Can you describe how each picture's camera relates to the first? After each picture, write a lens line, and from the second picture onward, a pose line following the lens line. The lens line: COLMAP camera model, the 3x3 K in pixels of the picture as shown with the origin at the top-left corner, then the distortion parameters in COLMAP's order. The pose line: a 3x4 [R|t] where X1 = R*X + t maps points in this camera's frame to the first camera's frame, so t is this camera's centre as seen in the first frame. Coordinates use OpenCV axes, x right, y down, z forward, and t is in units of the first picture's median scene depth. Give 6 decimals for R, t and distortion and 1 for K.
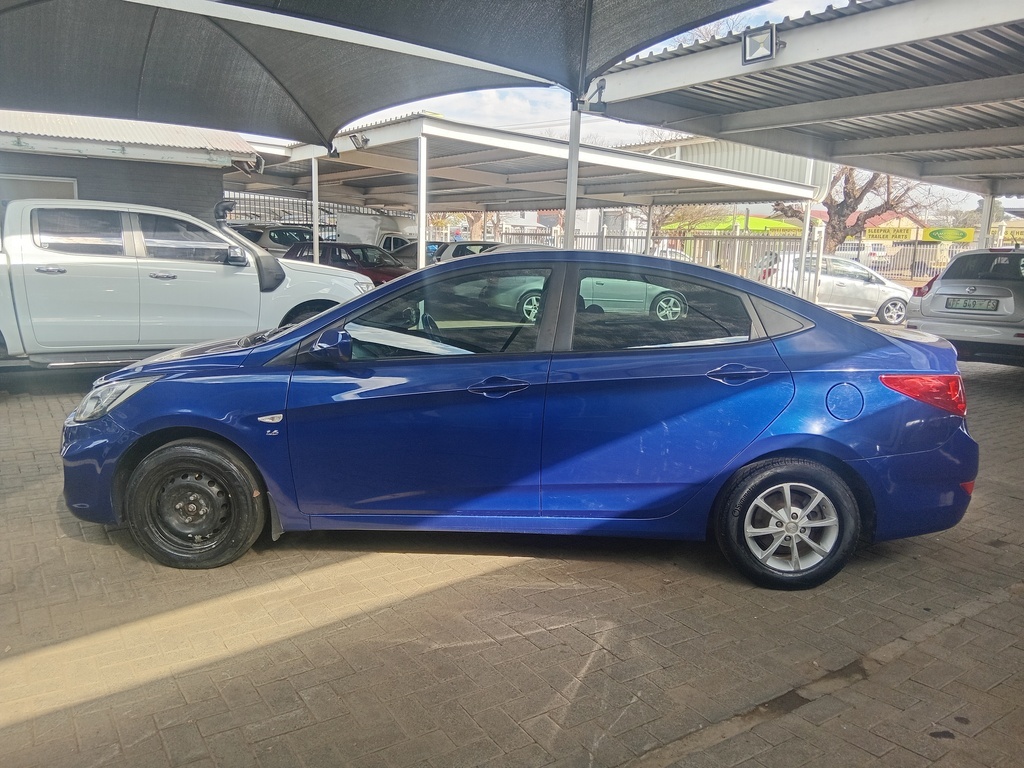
lens RADIAL K [[753.7, 0, 512.0], [0, 753.7, 384.0], [0, 0, 1]] dist [-0.003701, -0.051523]
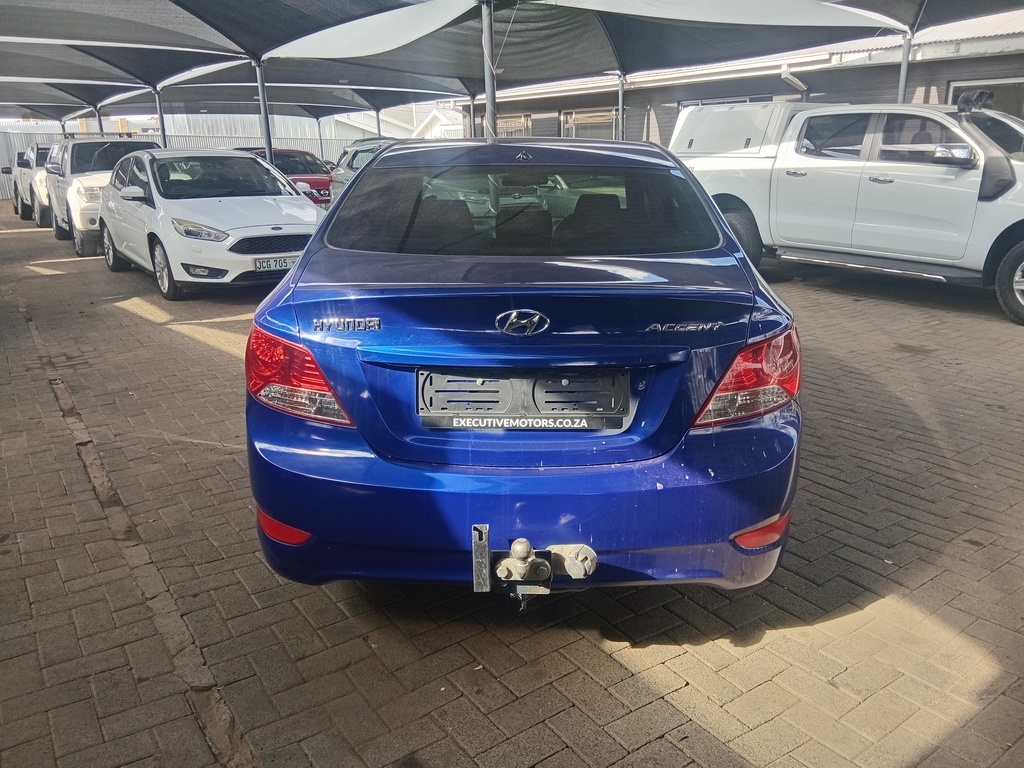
lens RADIAL K [[753.7, 0, 512.0], [0, 753.7, 384.0], [0, 0, 1]] dist [-0.003701, -0.051523]
pose [[0.032404, 0.260157, -0.965022, 0.508626], [-0.150547, 0.955784, 0.252611, -0.064081], [0.988072, 0.137096, 0.070137, 0.497839]]
